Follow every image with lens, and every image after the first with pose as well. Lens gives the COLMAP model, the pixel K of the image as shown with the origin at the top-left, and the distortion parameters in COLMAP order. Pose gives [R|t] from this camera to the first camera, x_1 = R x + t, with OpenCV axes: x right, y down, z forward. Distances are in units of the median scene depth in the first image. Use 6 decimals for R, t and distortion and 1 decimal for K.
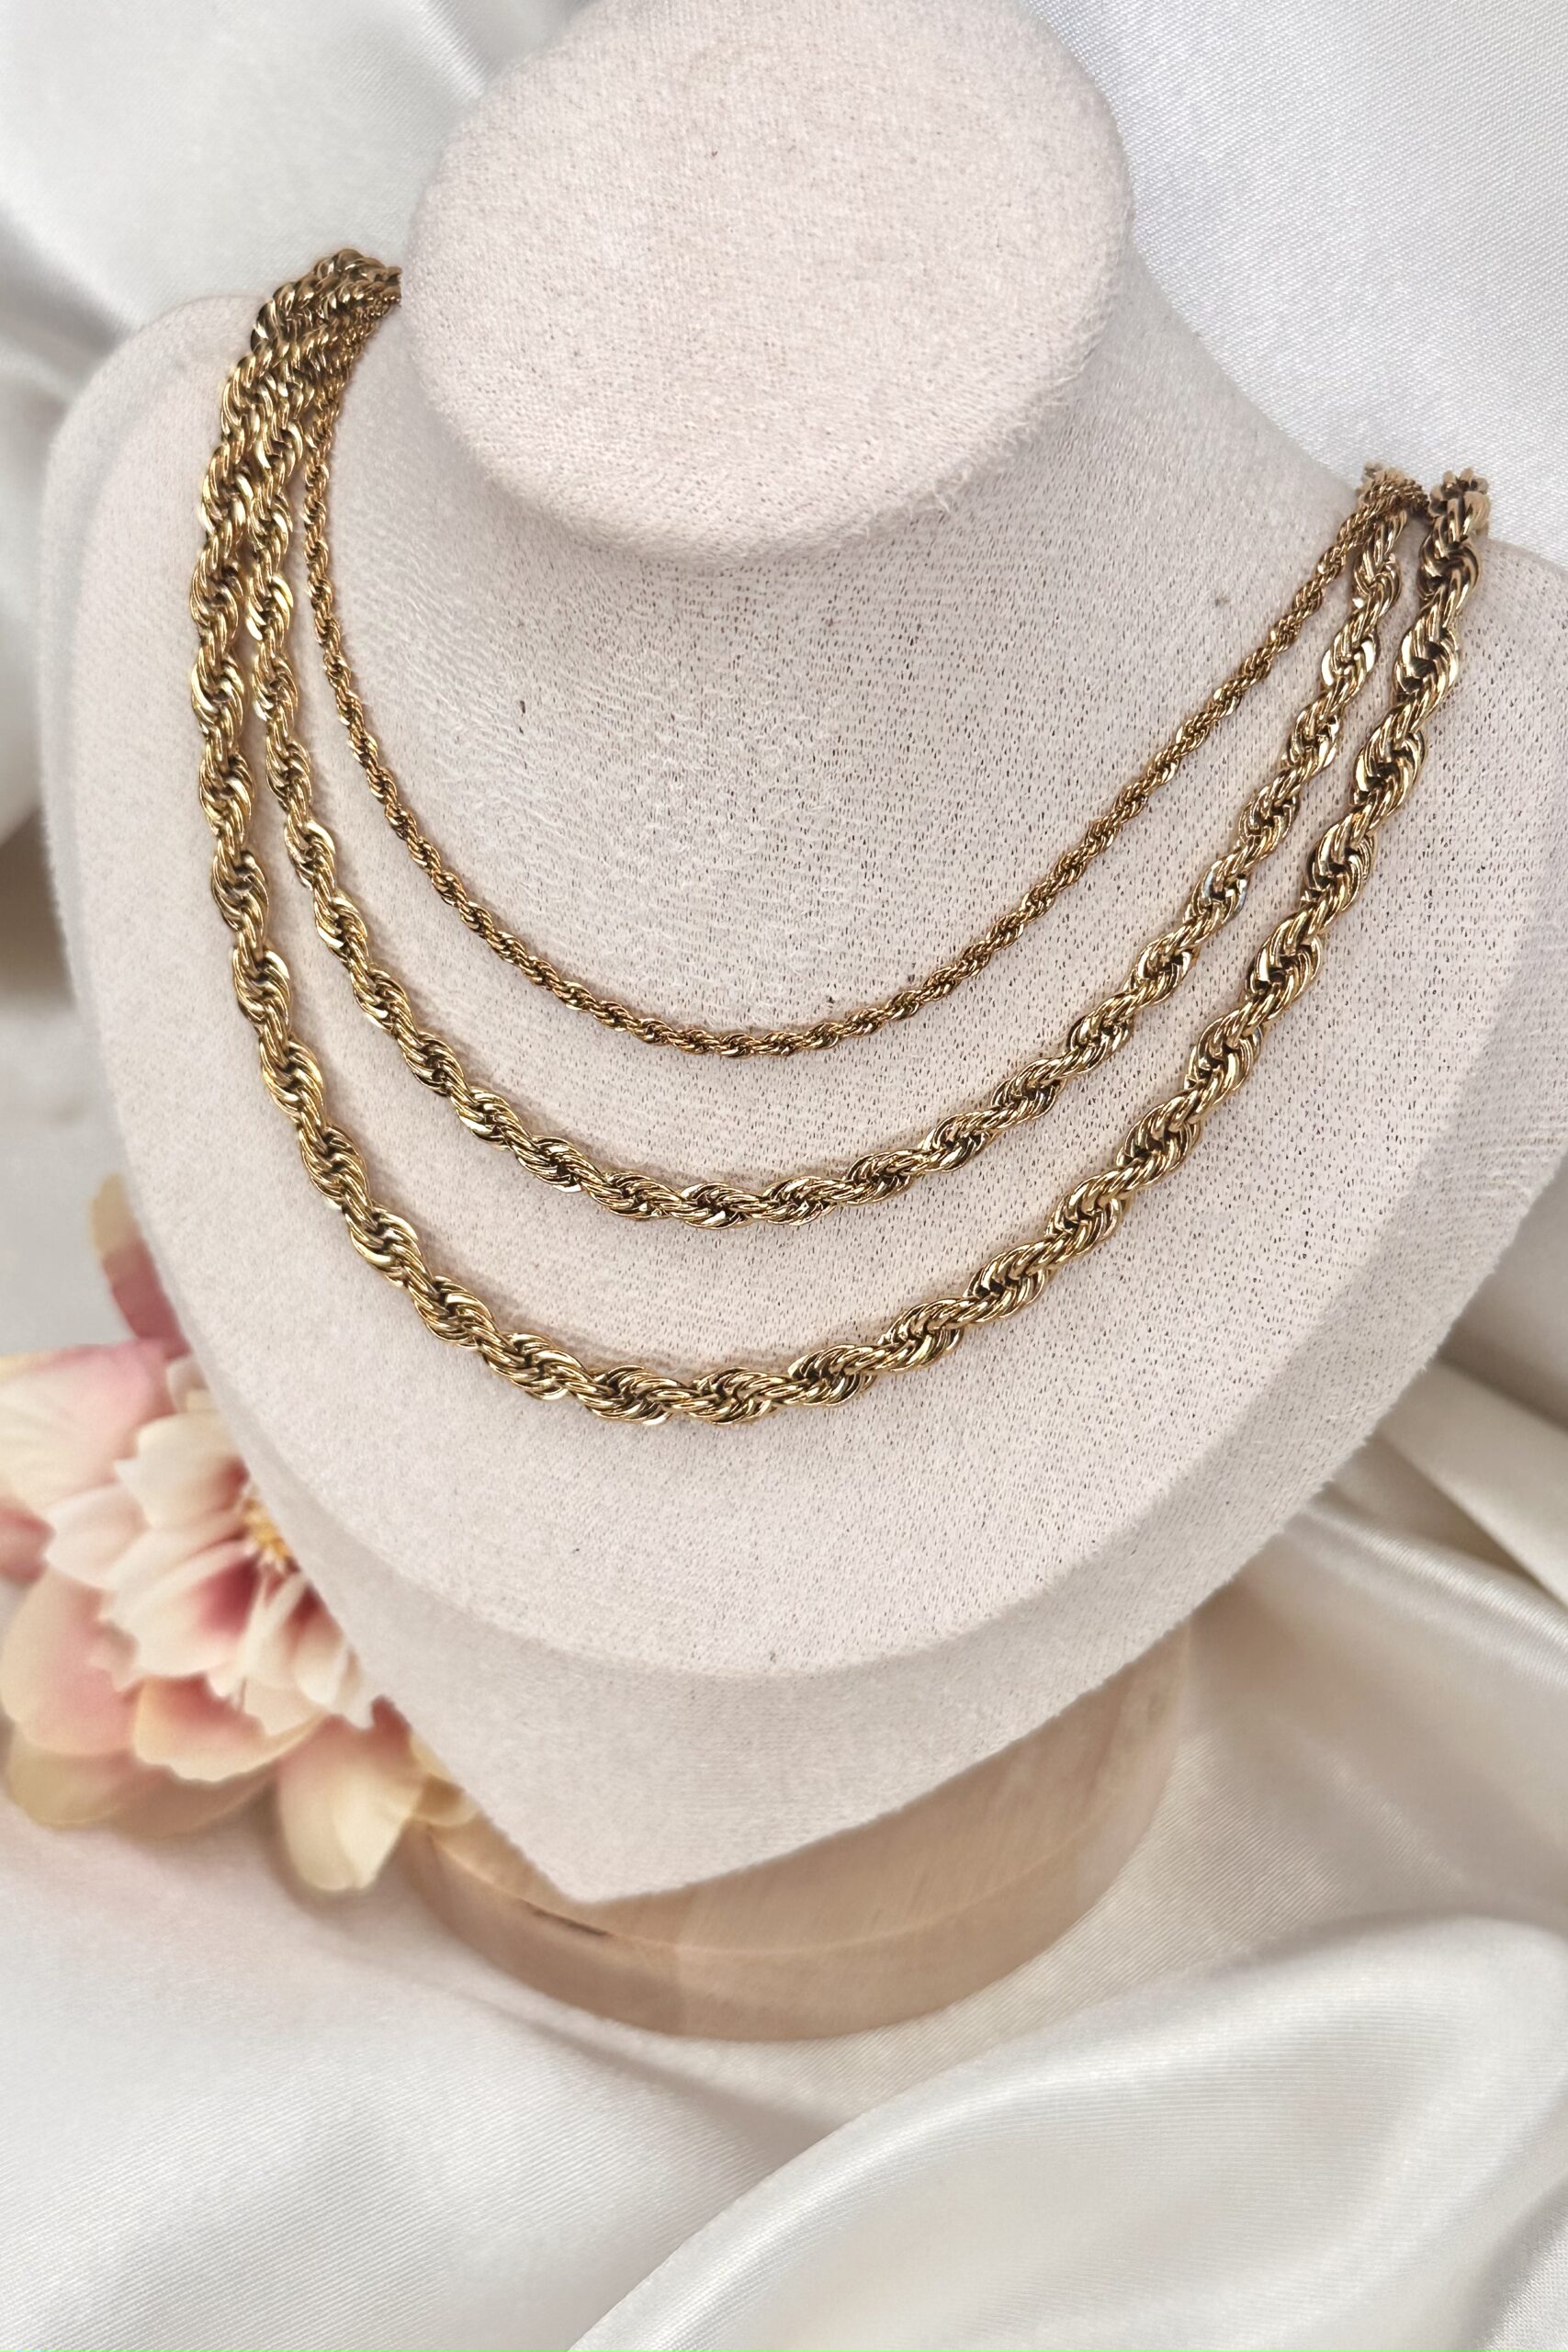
lens RADIAL K [[3260.3, 0, 785.6], [0, 3260.3, 1173.8], [0, 0, 1]] dist [0.093288, 0.000000]
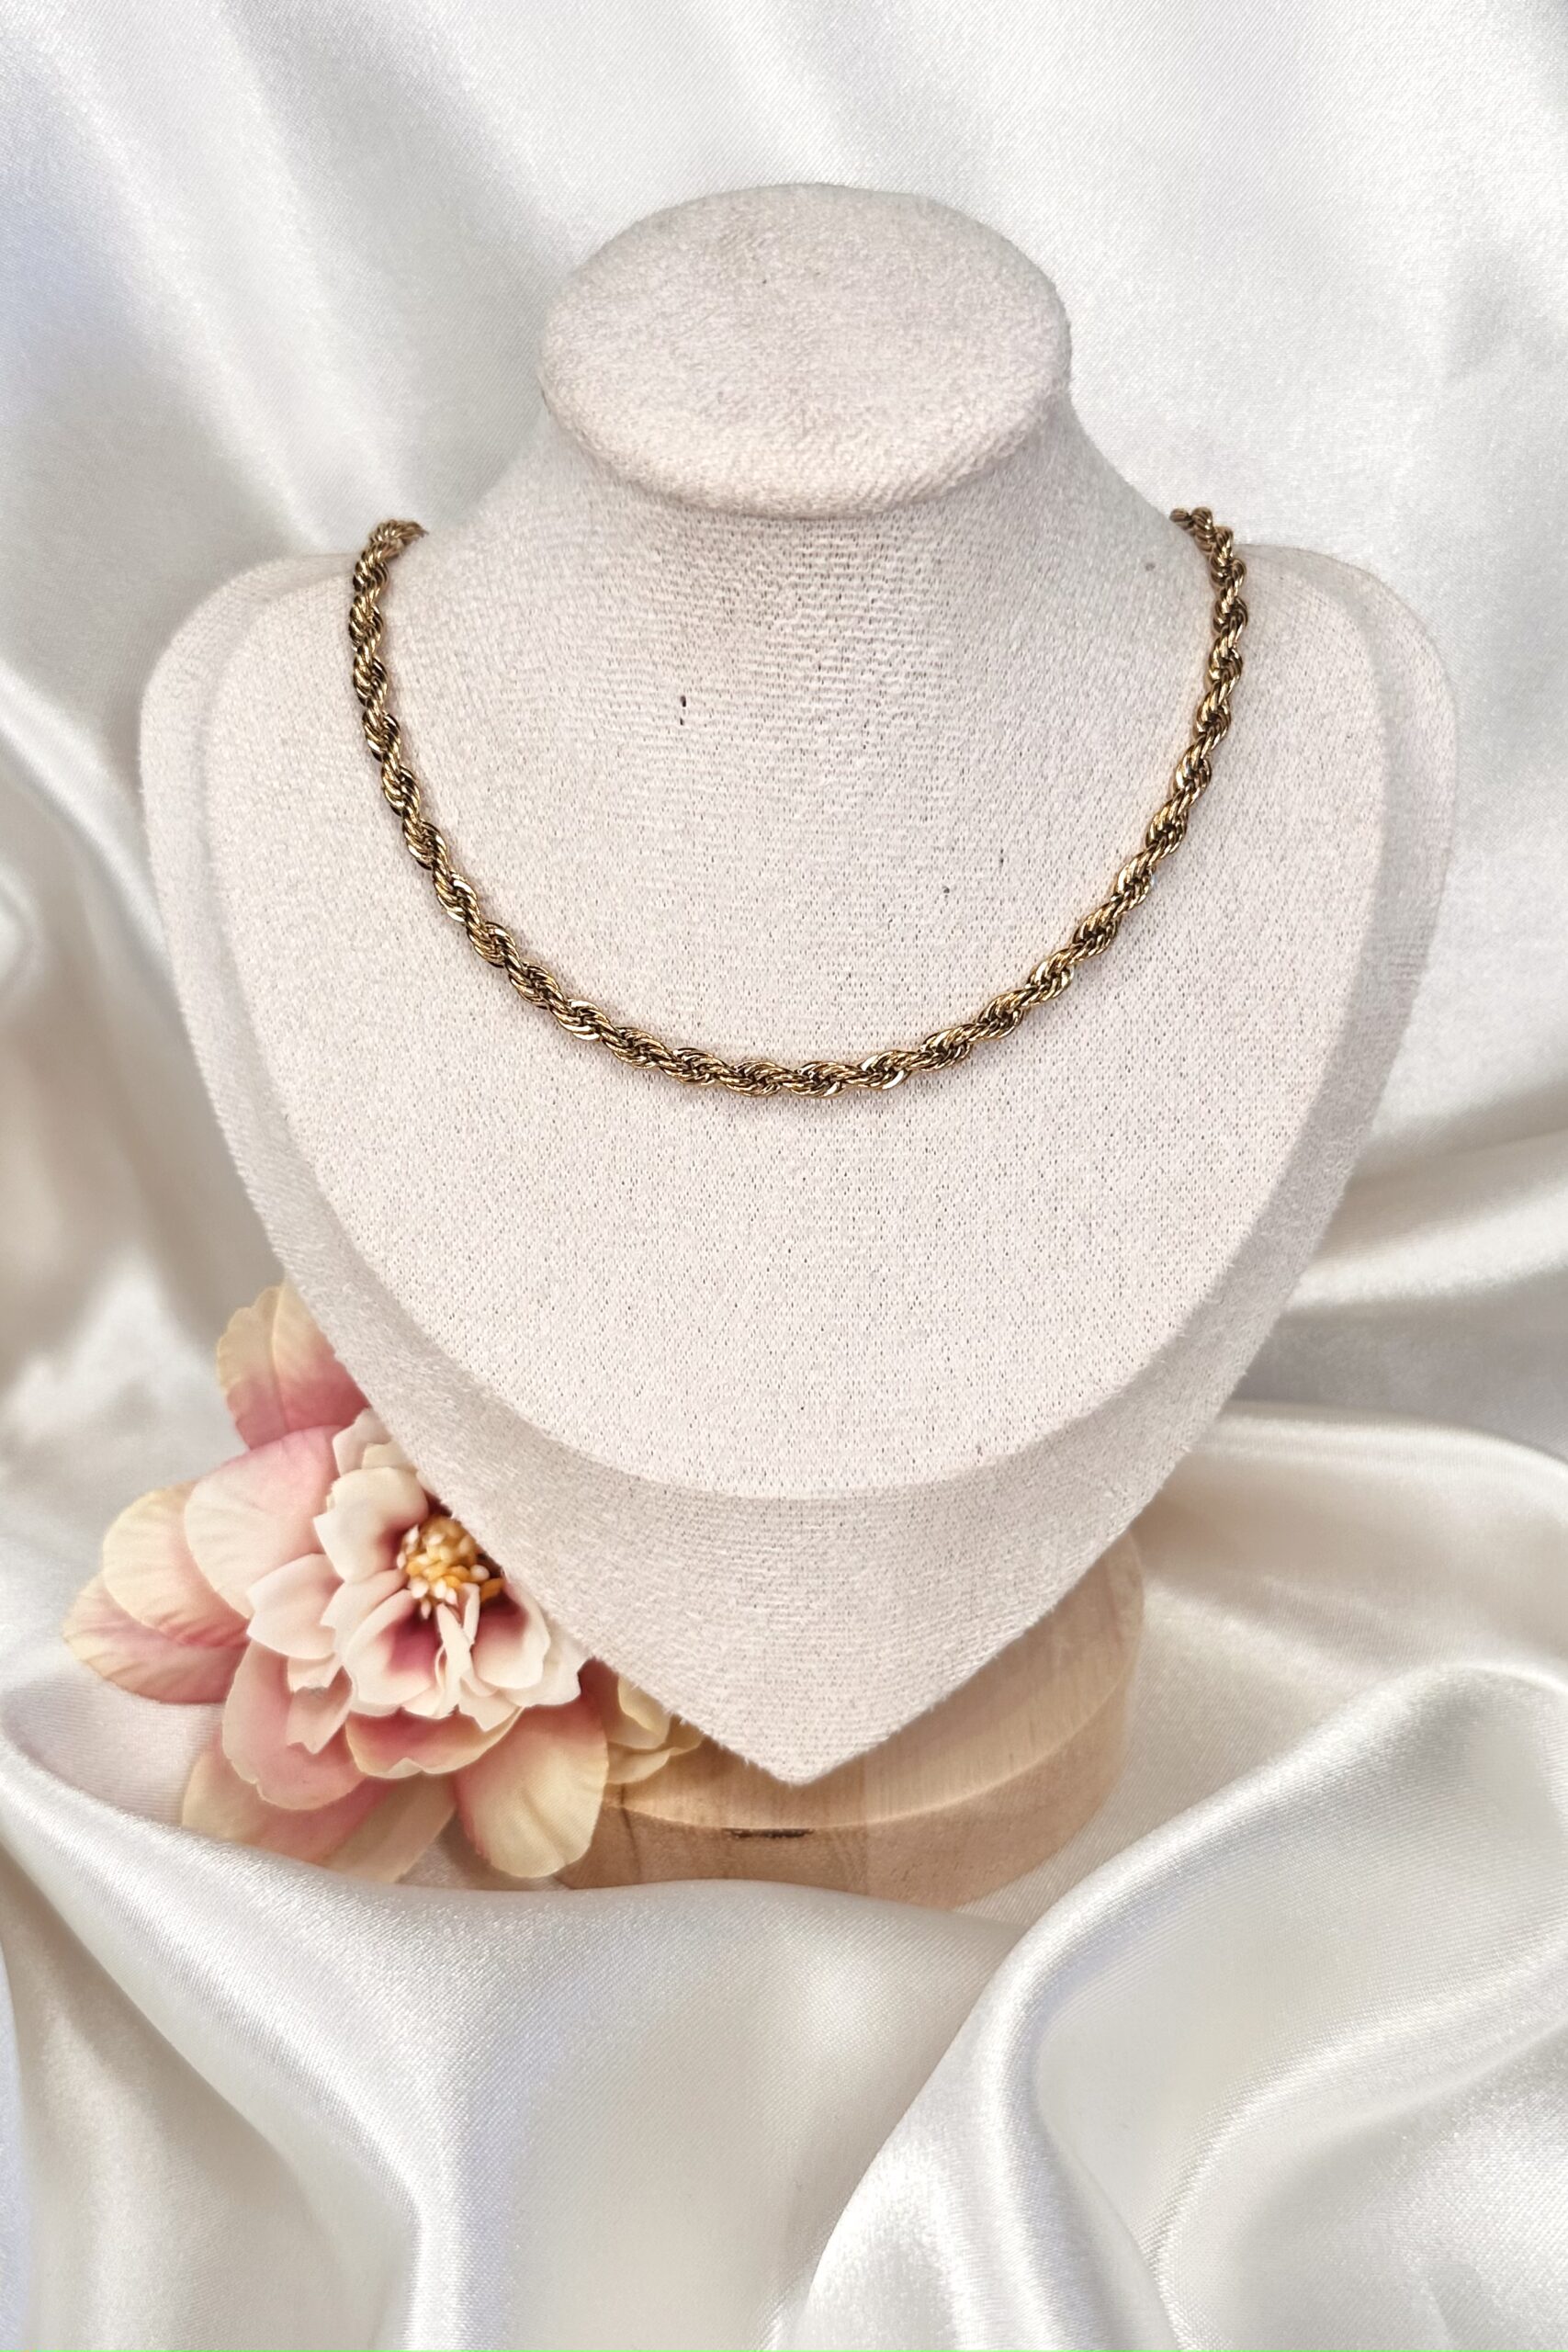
lens RADIAL K [[2466.5, 0, 789.7], [0, 2466.5, 1193.5], [0, 0, 1]] dist [0.080006, 0.000000]
pose [[0.930012, -0.168097, 0.326835, -0.379118], [0.250957, 0.940137, -0.230571, 0.267419], [-0.268512, 0.296456, 0.916524, 0.138019]]
